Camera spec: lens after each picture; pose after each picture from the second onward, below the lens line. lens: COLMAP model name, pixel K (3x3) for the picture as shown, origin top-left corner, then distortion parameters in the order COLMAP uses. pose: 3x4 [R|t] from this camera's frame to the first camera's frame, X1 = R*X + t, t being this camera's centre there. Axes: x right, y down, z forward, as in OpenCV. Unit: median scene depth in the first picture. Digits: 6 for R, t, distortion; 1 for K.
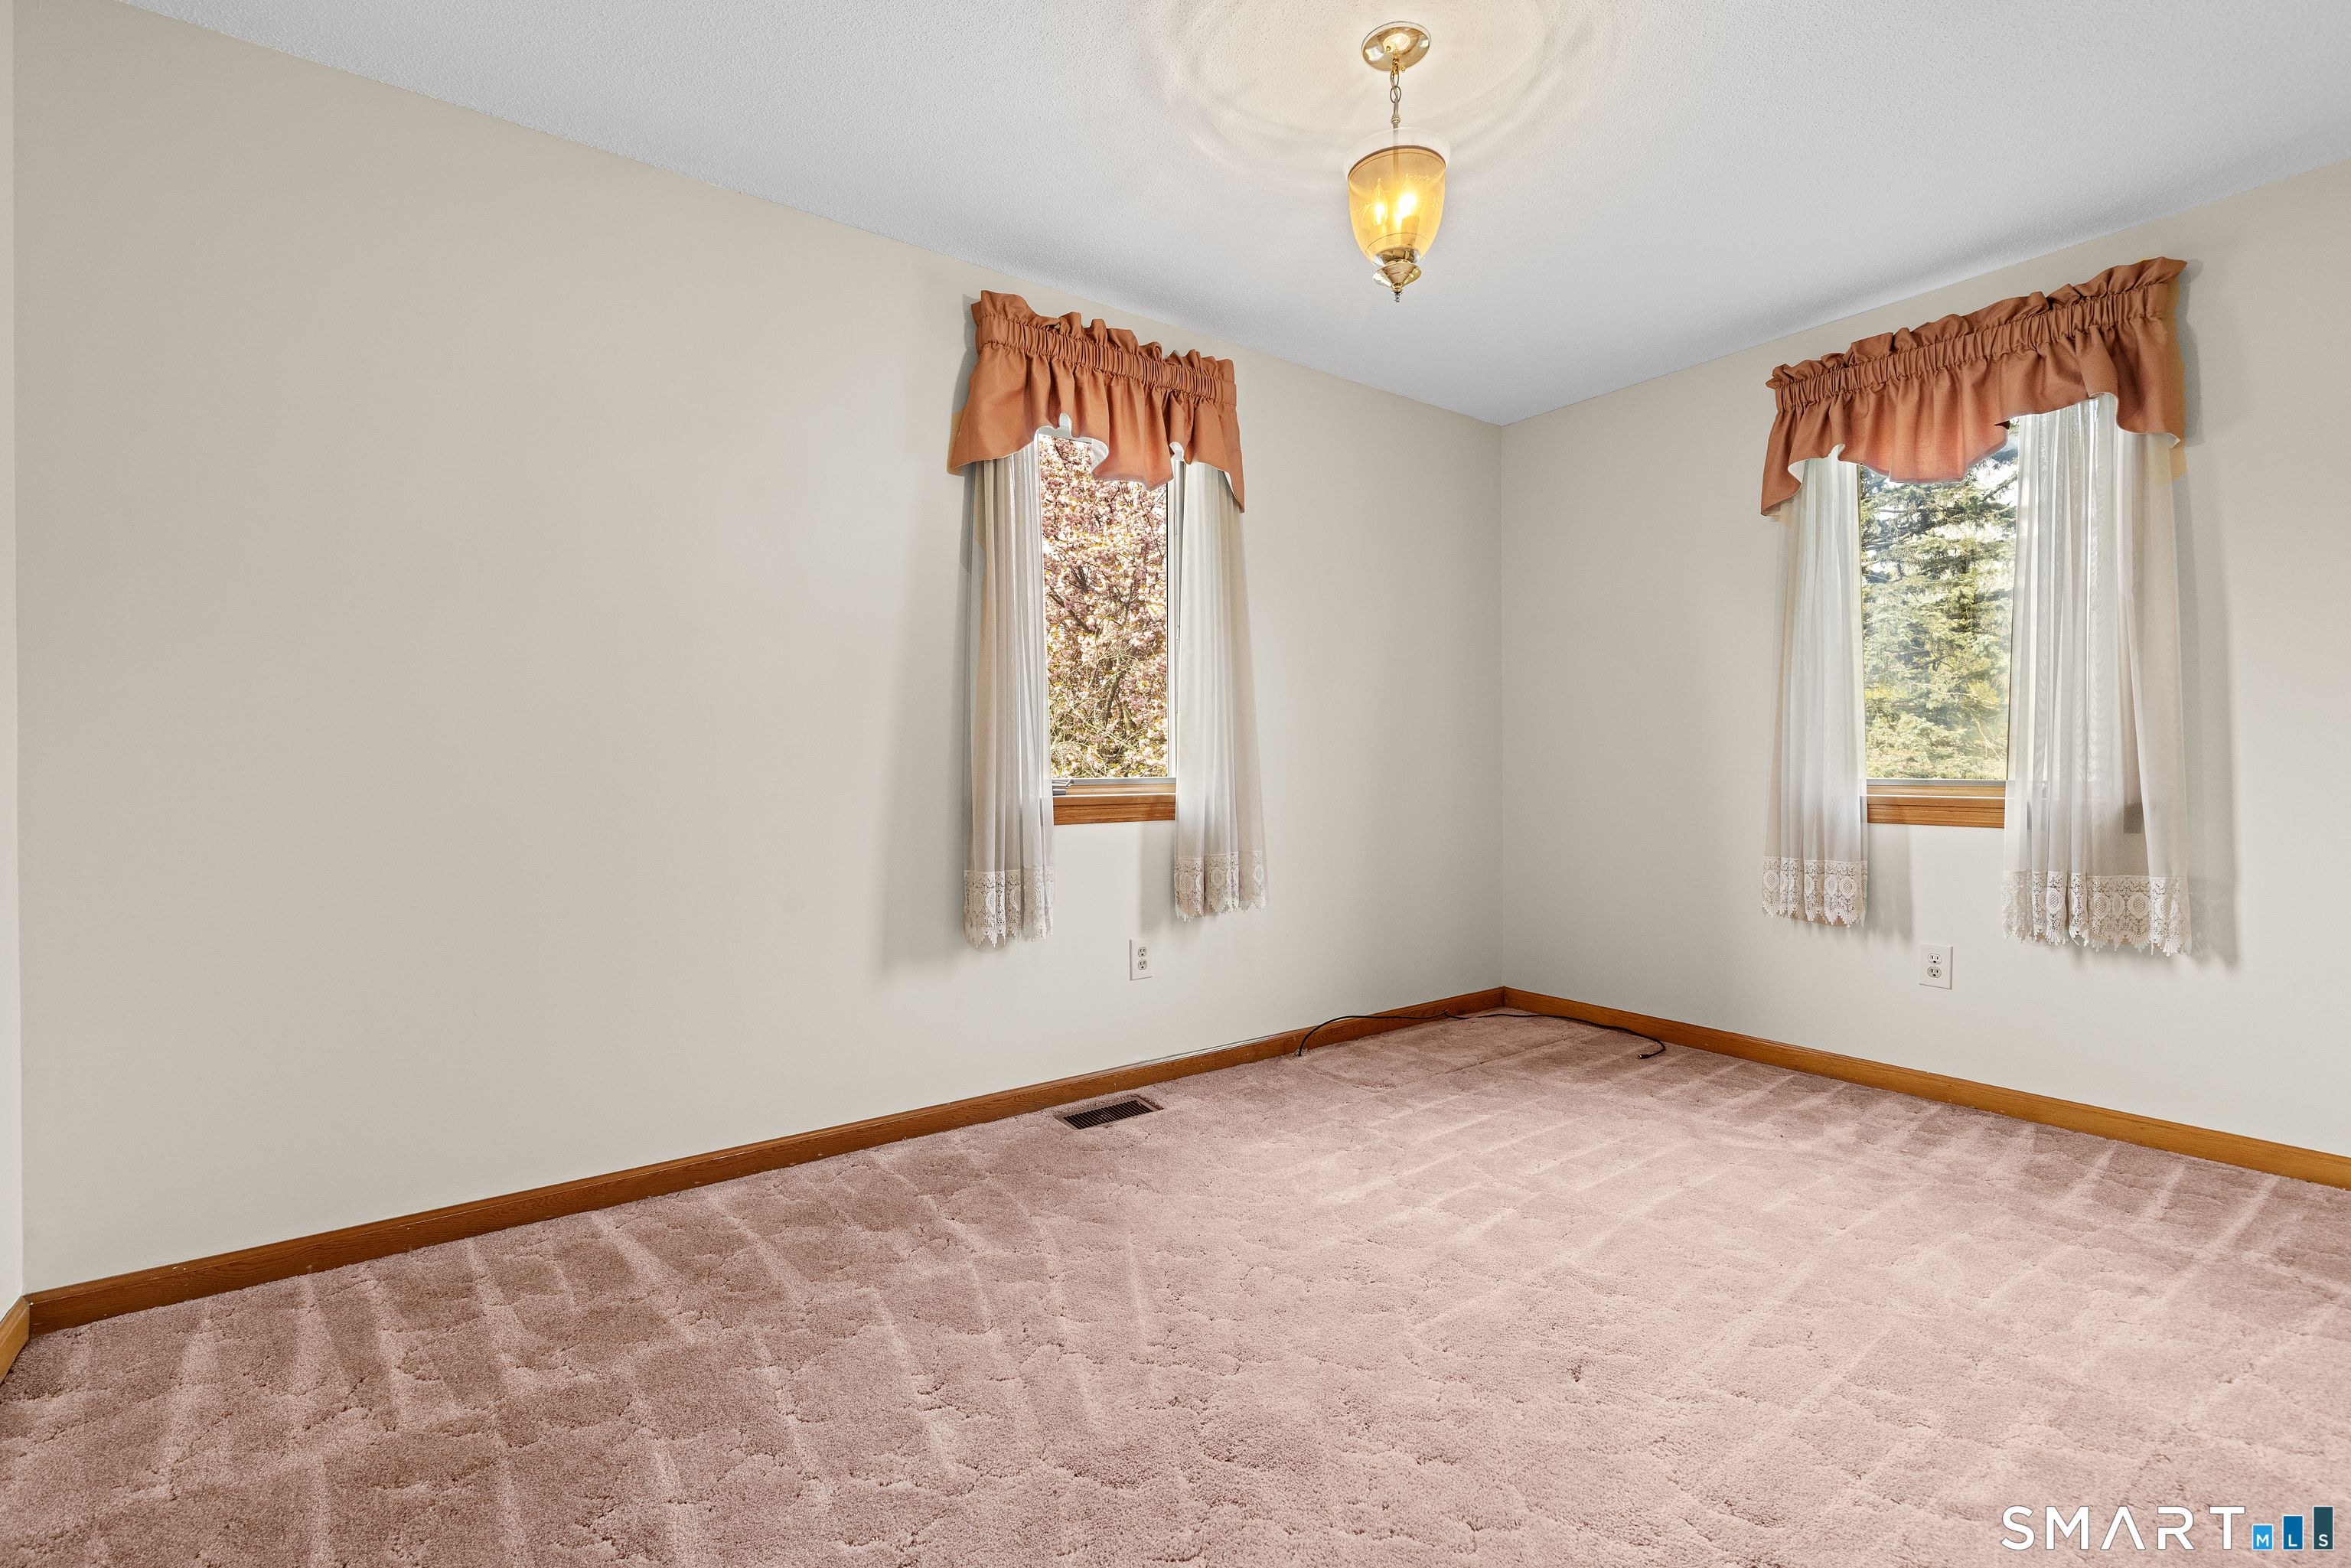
lens RADIAL K [[1065.0, 0, 1177.2], [0, 1065.0, 770.2], [0, 0, 1]] dist [0.001258, 0.000134]
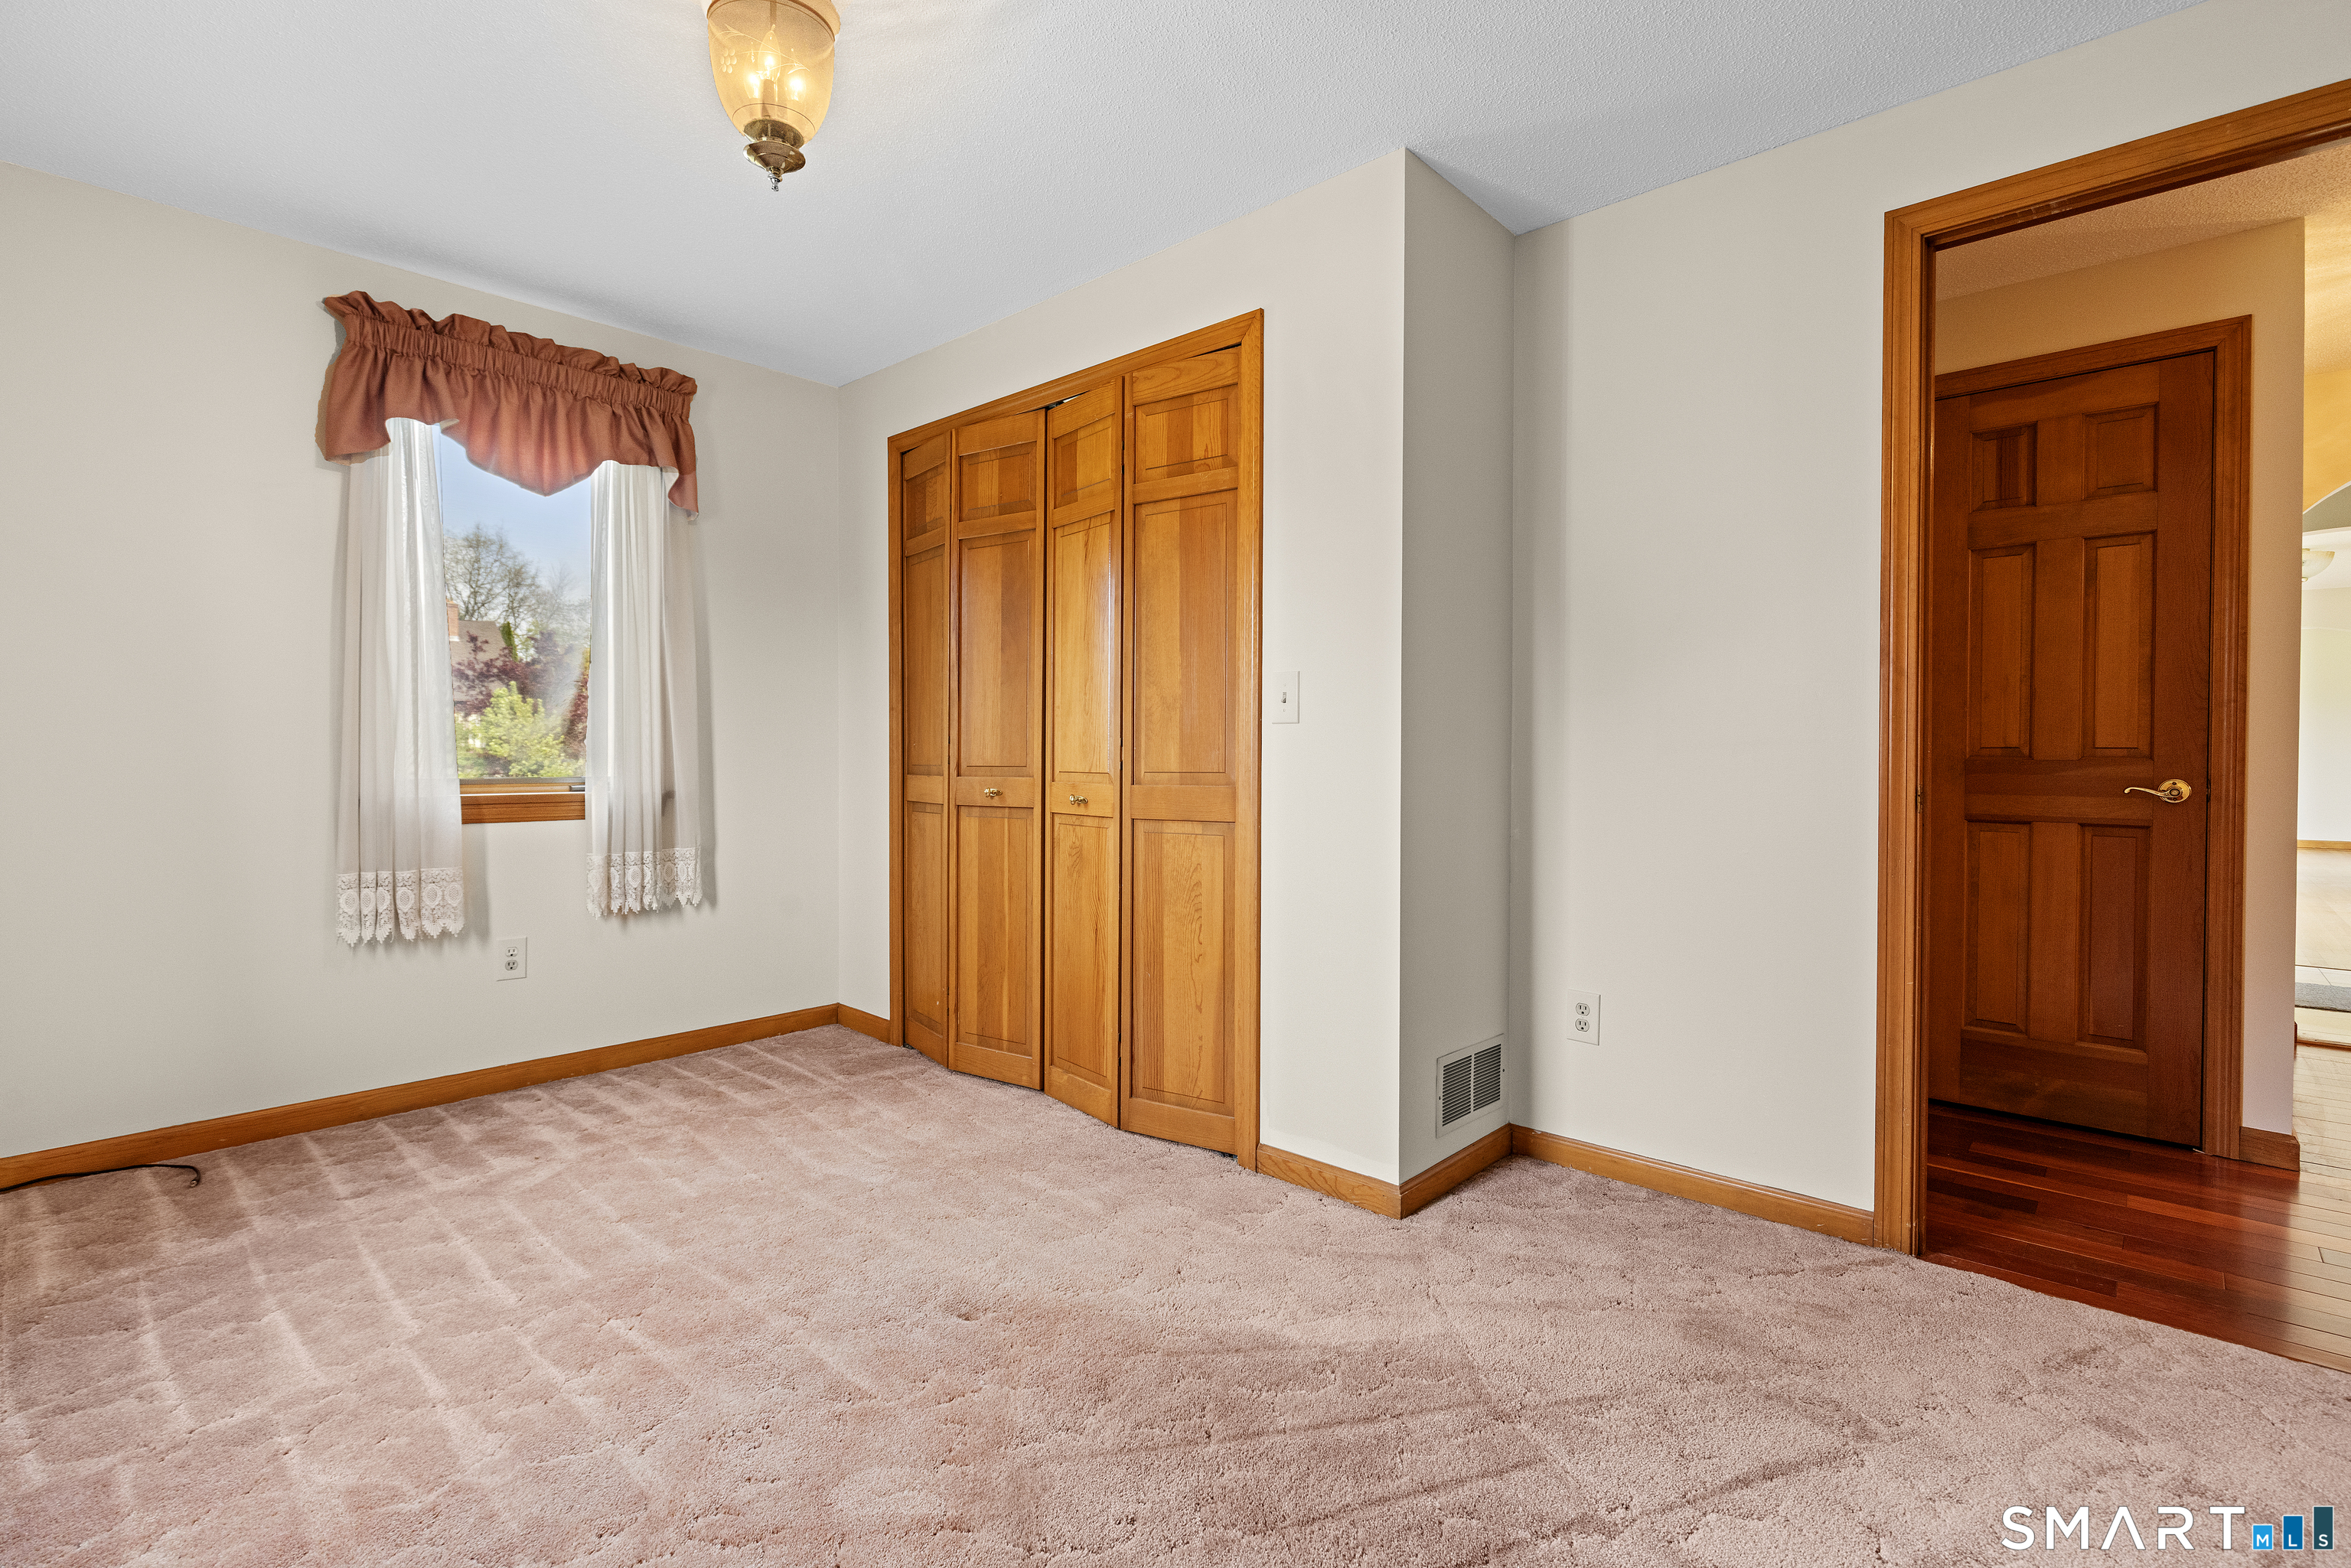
lens RADIAL K [[1078.1, 0, 1173.4], [0, 1078.1, 773.2], [0, 0, 1]] dist [0.000261, 0.000345]
pose [[-0.195881, -0.010872, 0.980567, -0.457710], [0.007069, 0.999897, 0.012499, -0.003985], [-0.980602, 0.009380, -0.195784, 0.612225]]
